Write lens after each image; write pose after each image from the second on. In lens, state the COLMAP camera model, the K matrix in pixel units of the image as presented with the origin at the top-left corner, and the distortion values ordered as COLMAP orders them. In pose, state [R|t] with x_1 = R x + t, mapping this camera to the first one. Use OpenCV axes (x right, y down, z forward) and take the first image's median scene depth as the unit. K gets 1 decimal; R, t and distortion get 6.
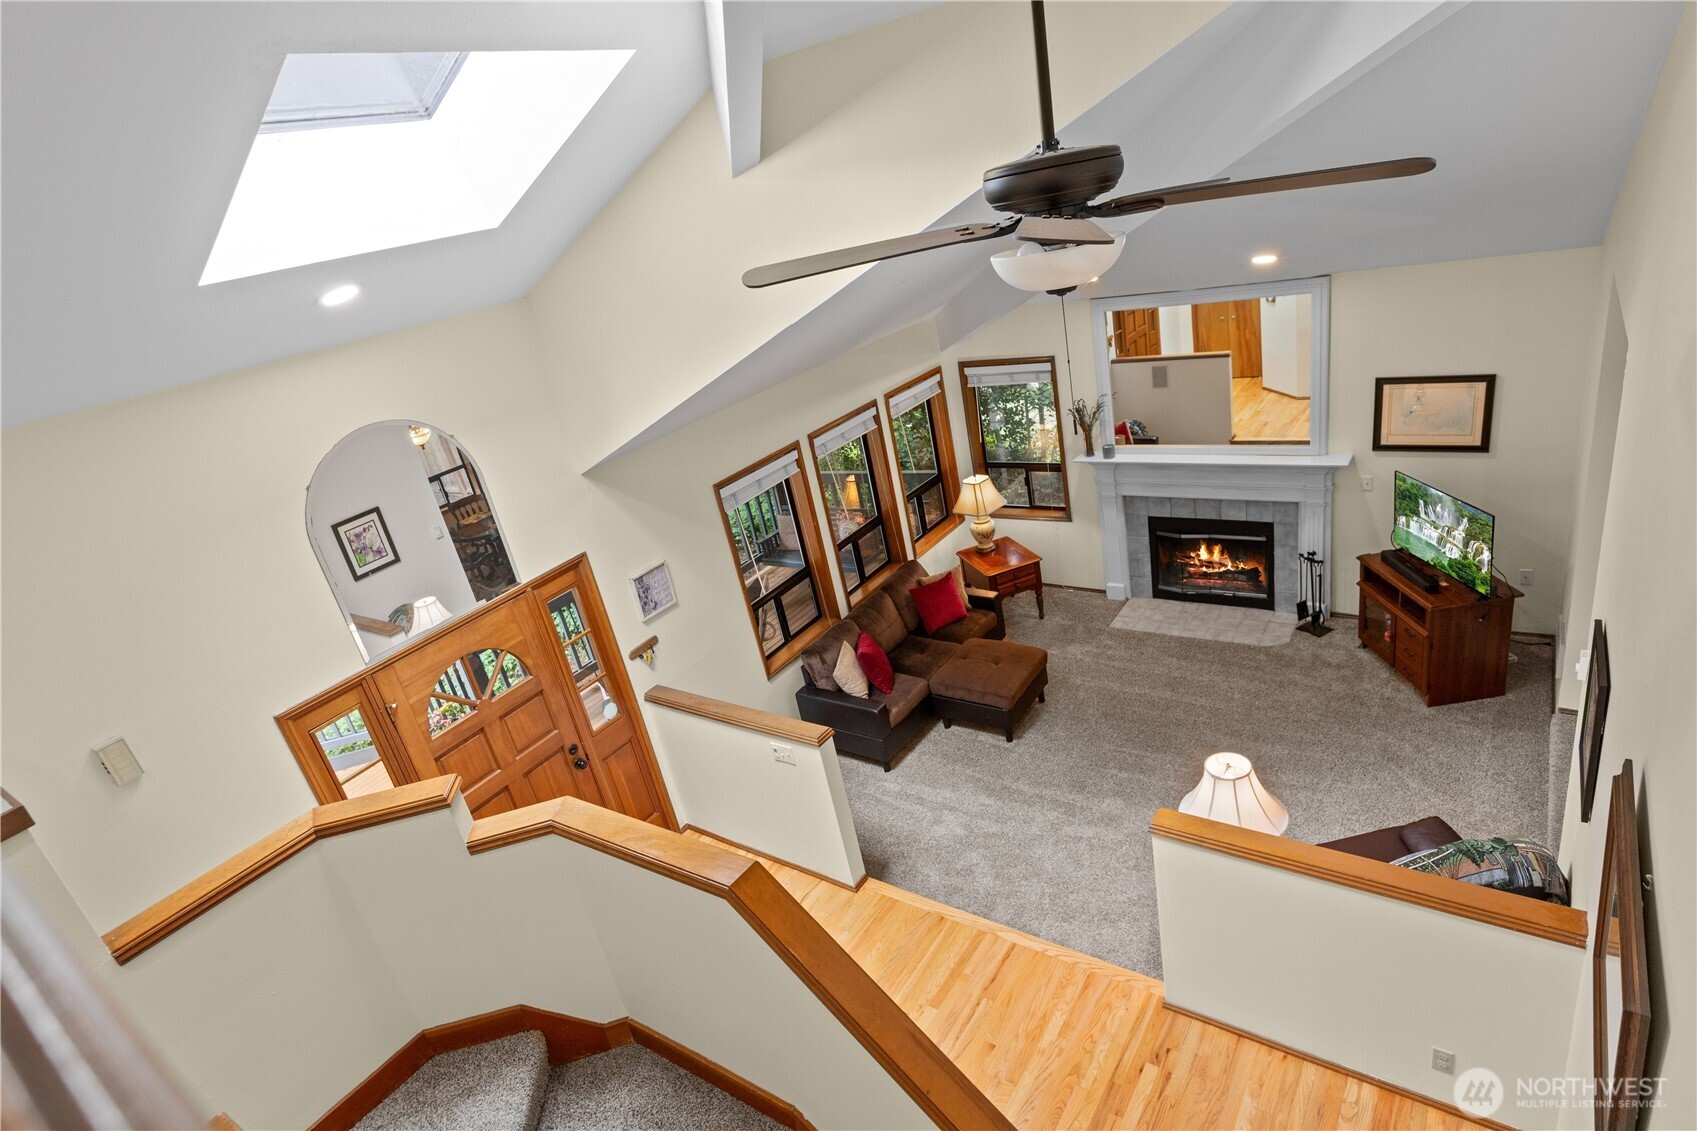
lens RADIAL K [[885.4, 0, 848.5], [0, 885.4, 565.5], [0, 0, 1]] dist [-0.000674, 0.000036]
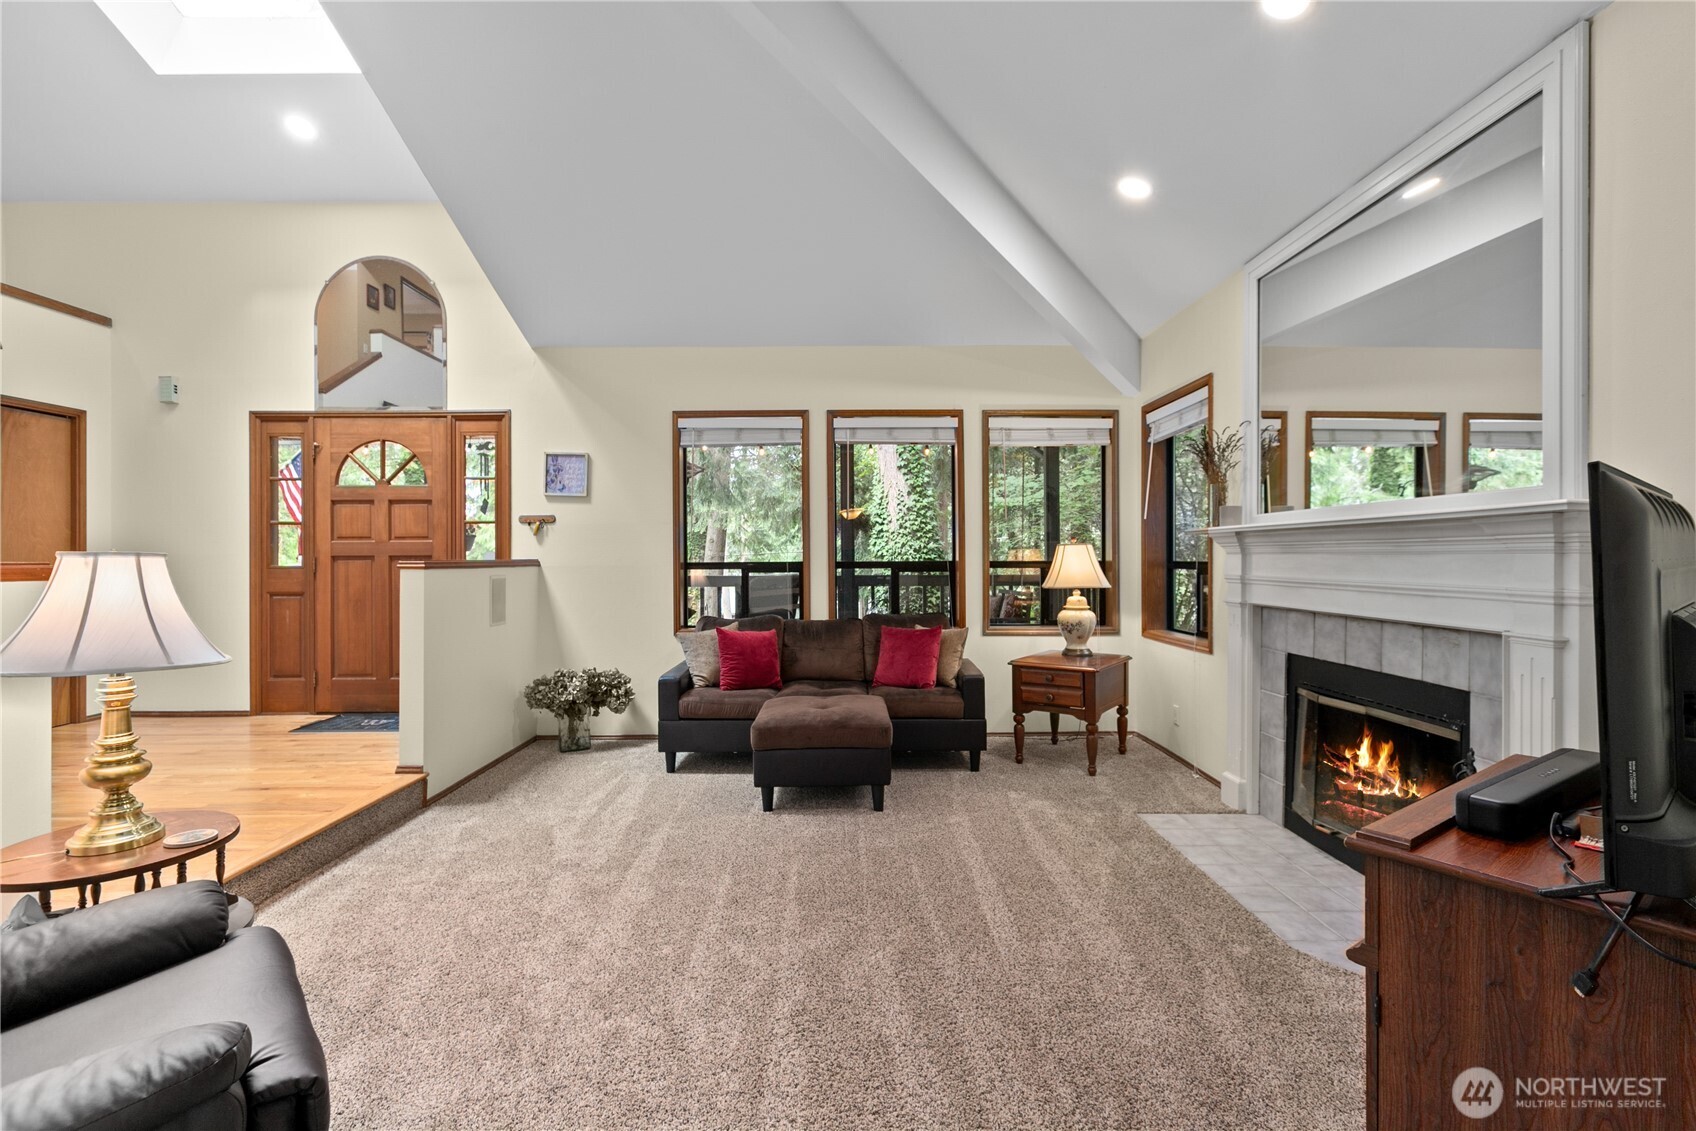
lens RADIAL K [[764.4, 0, 848.0], [0, 764.4, 565.5], [0, 0, 1]] dist [0.000927, -0.000004]
pose [[0.570750, 0.196360, -0.797300, 0.582910], [-0.419490, 0.904442, -0.077547, 0.044417], [0.705884, 0.378719, 0.598581, 0.570934]]
